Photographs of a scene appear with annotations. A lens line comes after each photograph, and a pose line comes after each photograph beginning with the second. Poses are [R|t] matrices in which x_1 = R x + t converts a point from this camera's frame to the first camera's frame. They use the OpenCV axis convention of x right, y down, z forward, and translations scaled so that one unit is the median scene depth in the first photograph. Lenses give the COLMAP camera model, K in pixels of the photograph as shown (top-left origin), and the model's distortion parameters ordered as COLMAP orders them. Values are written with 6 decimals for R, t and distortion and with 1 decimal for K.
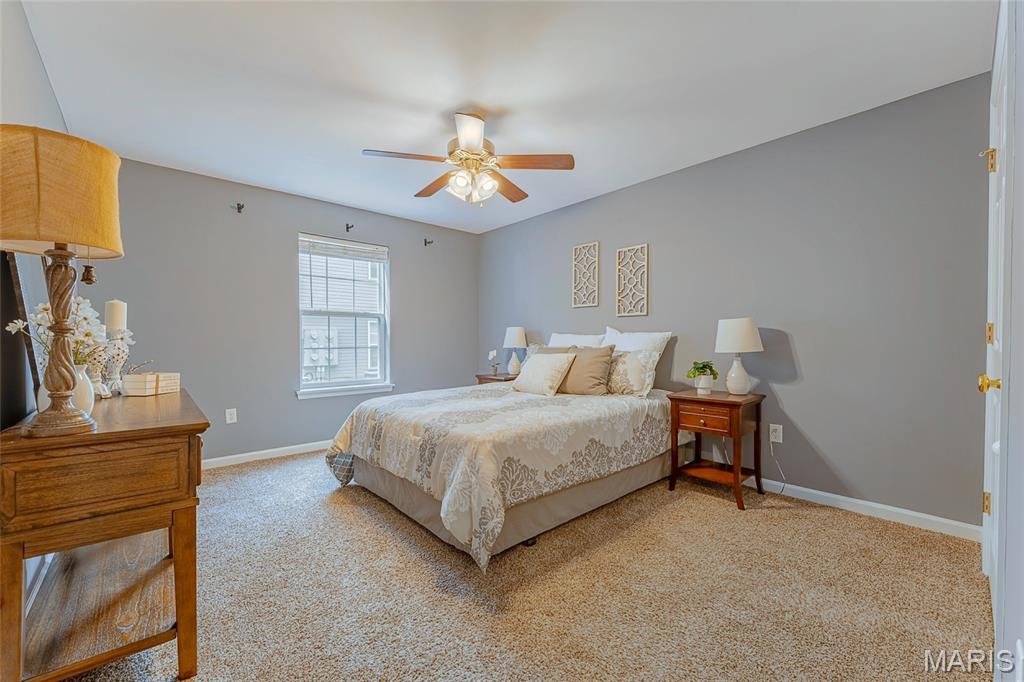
lens RADIAL K [[411.6, 0, 512.0], [0, 411.6, 341.0], [0, 0, 1]] dist [-0.000037, 0.000001]
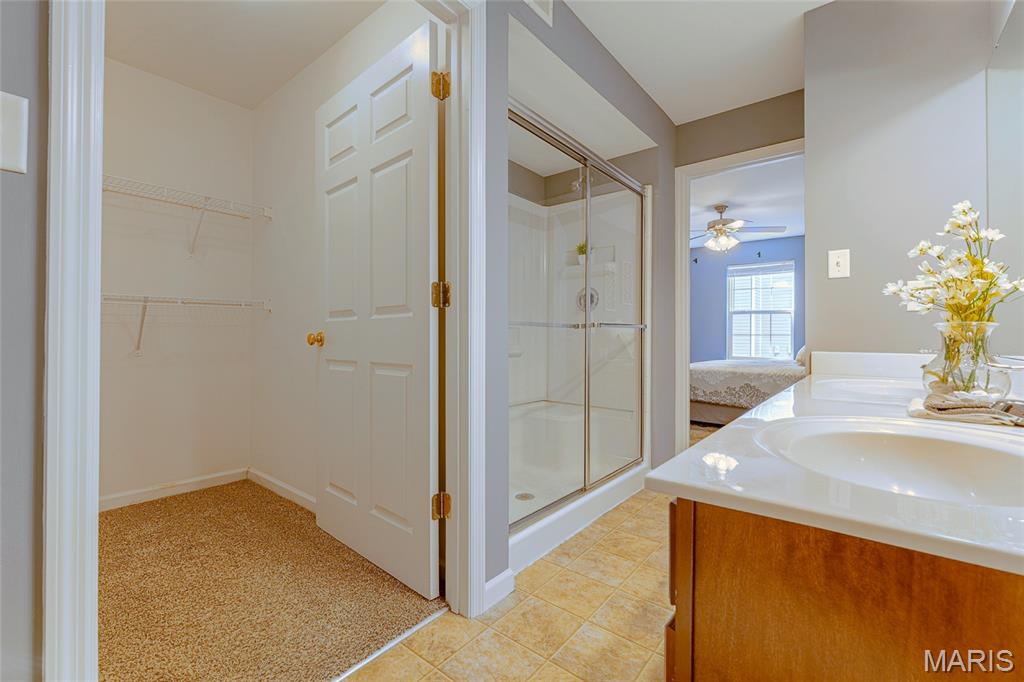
lens RADIAL K [[418.3, 0, 512.0], [0, 418.3, 341.0], [0, 0, 1]] dist [0.000180, 0.000030]
pose [[0.138217, 0.017638, -0.990245, 0.979816], [-0.011898, 0.999799, 0.016147, 0.026933], [0.990331, 0.009550, 0.138399, -0.104493]]
